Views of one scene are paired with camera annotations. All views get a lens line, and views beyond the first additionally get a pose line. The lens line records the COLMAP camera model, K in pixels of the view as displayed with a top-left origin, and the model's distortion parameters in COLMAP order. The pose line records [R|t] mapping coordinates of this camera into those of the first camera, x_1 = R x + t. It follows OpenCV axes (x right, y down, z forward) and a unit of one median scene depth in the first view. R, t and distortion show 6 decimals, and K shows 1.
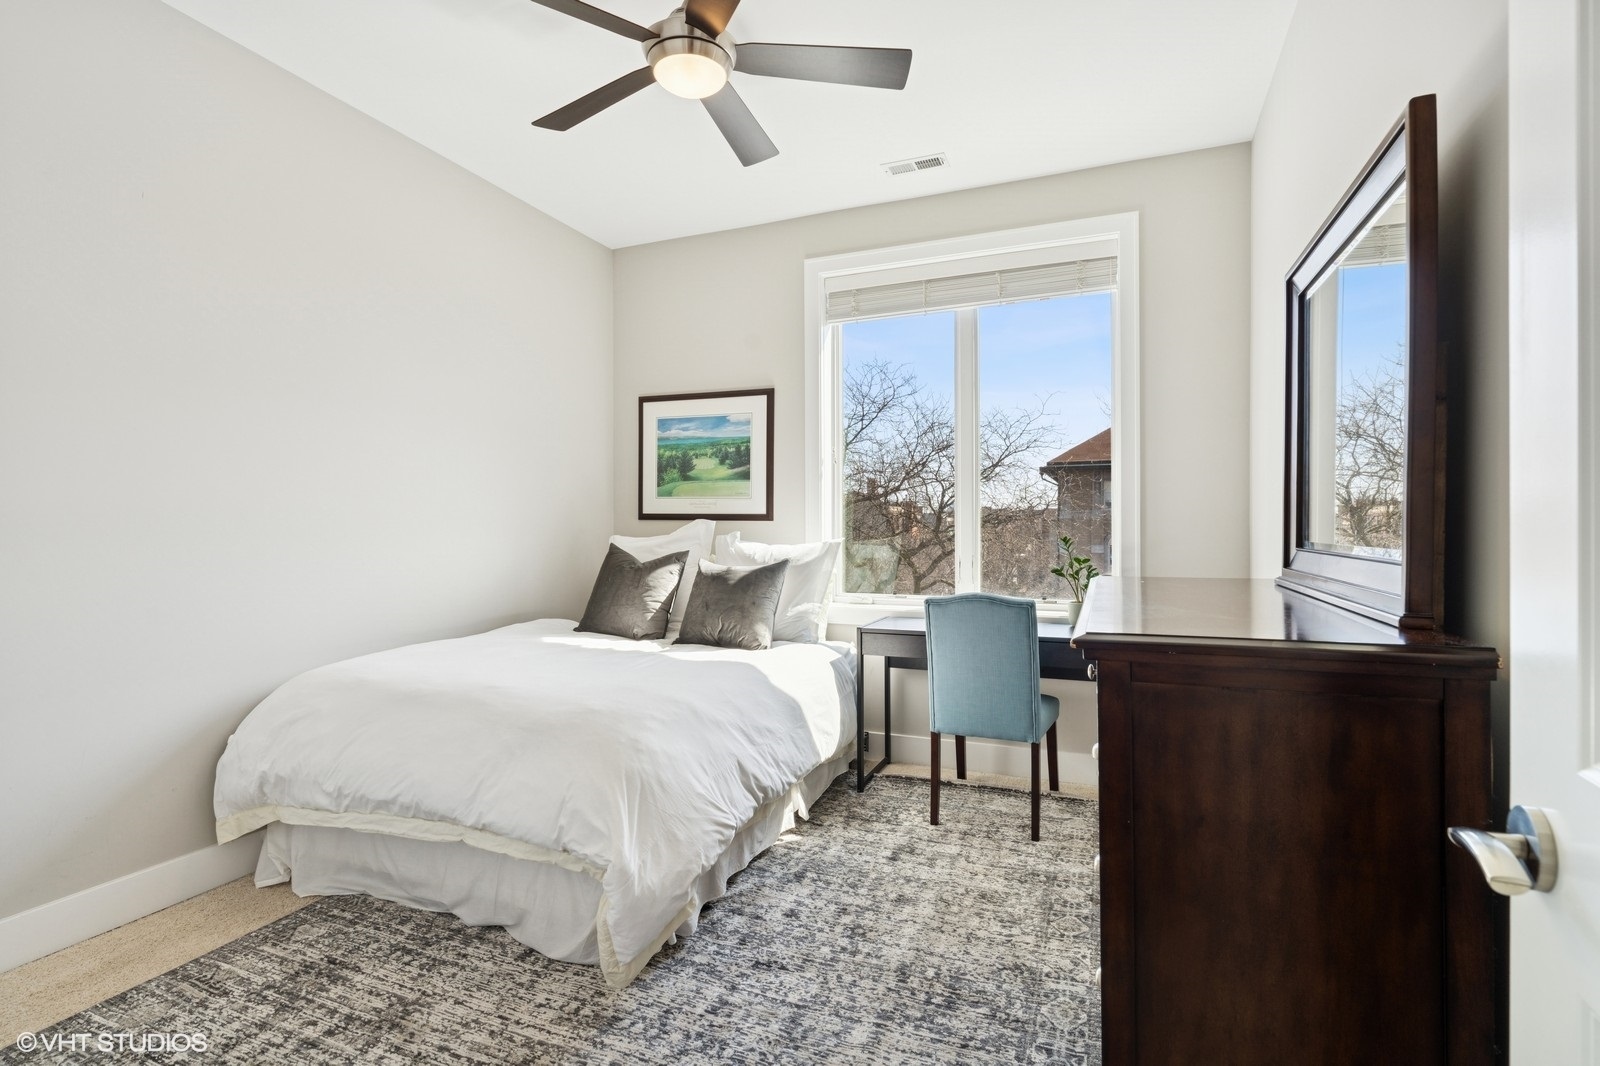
lens RADIAL K [[750.7, 0, 802.4], [0, 750.7, 534.8], [0, 0, 1]] dist [-0.003950, -0.000267]
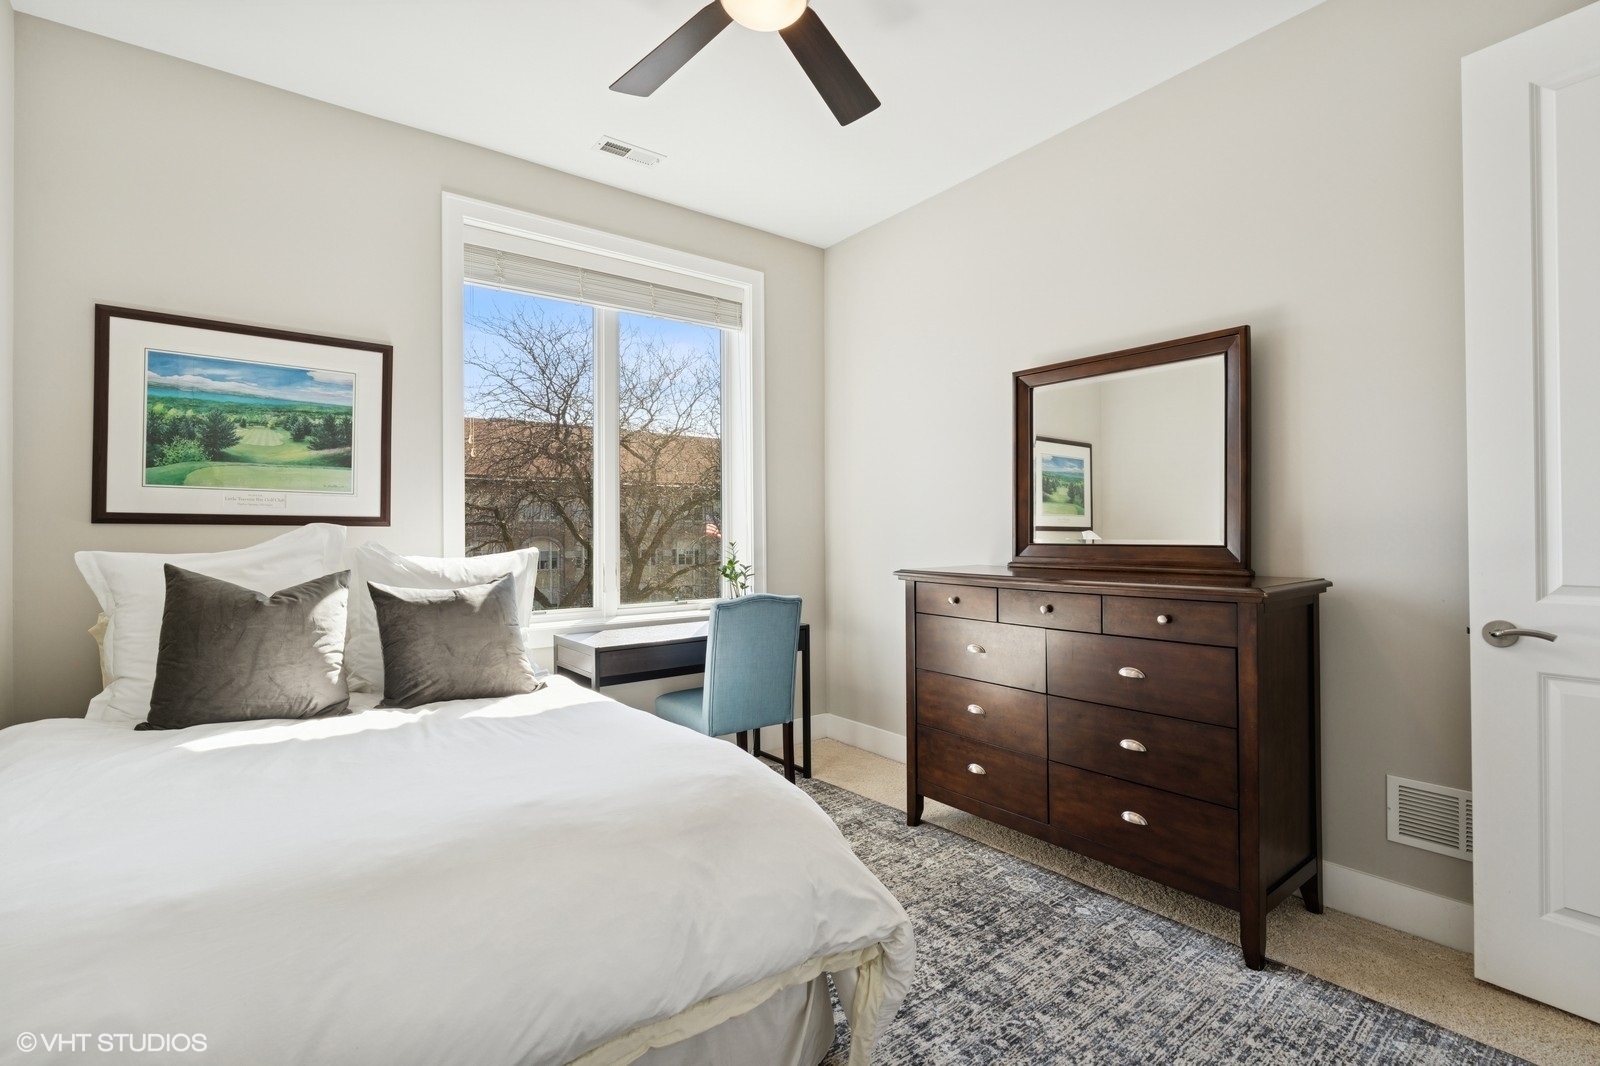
lens RADIAL K [[750.7, 0, 756.8], [0, 750.7, 534.3], [0, 0, 1]] dist [-0.003950, -0.000267]
pose [[0.509251, -0.002394, 0.860615, -0.479274], [0.017010, 0.999829, -0.007284, 0.000446], [-0.860450, 0.018348, 0.509204, 0.316256]]
